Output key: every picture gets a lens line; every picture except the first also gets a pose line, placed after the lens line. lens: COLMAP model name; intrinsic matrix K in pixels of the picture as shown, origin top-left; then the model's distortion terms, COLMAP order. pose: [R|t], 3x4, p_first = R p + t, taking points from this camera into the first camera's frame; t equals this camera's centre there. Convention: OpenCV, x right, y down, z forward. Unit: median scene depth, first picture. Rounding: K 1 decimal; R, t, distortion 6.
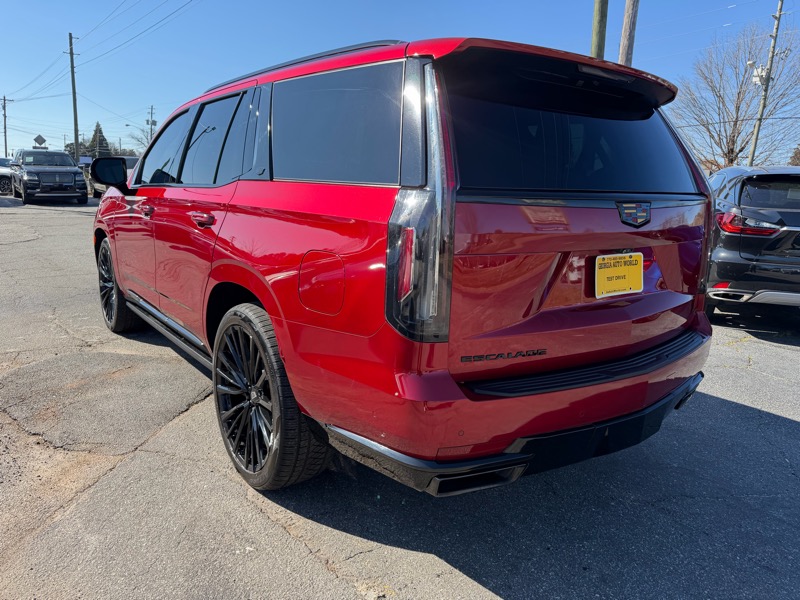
lens RADIAL K [[648.9, 0, 400.0], [0, 648.9, 300.0], [0, 0, 1]] dist [0.034972, -0.042198]
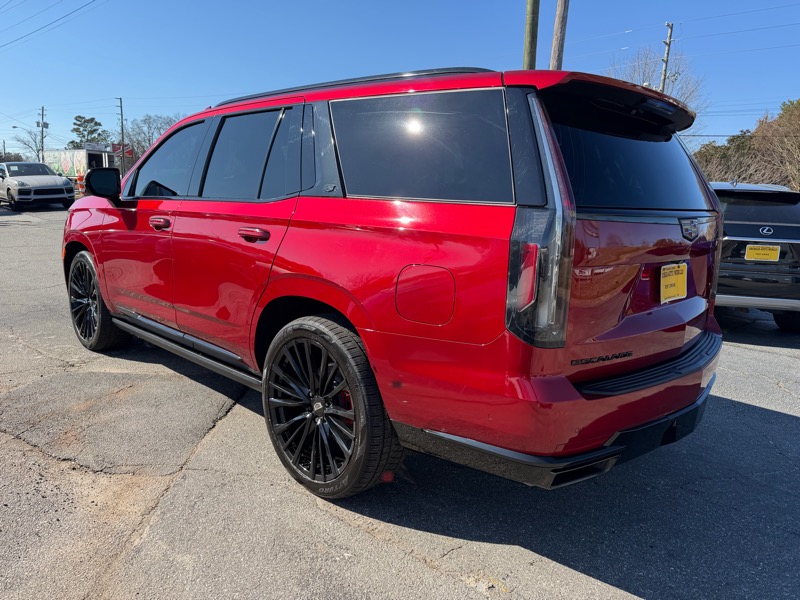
lens RADIAL K [[651.5, 0, 397.7], [0, 651.5, 303.7], [0, 0, 1]] dist [0.058909, -0.084324]
pose [[0.985714, -0.021692, 0.167026, -0.268197], [0.022841, 0.999727, -0.004964, -0.006685], [-0.166872, 0.008708, 0.985940, -0.032152]]
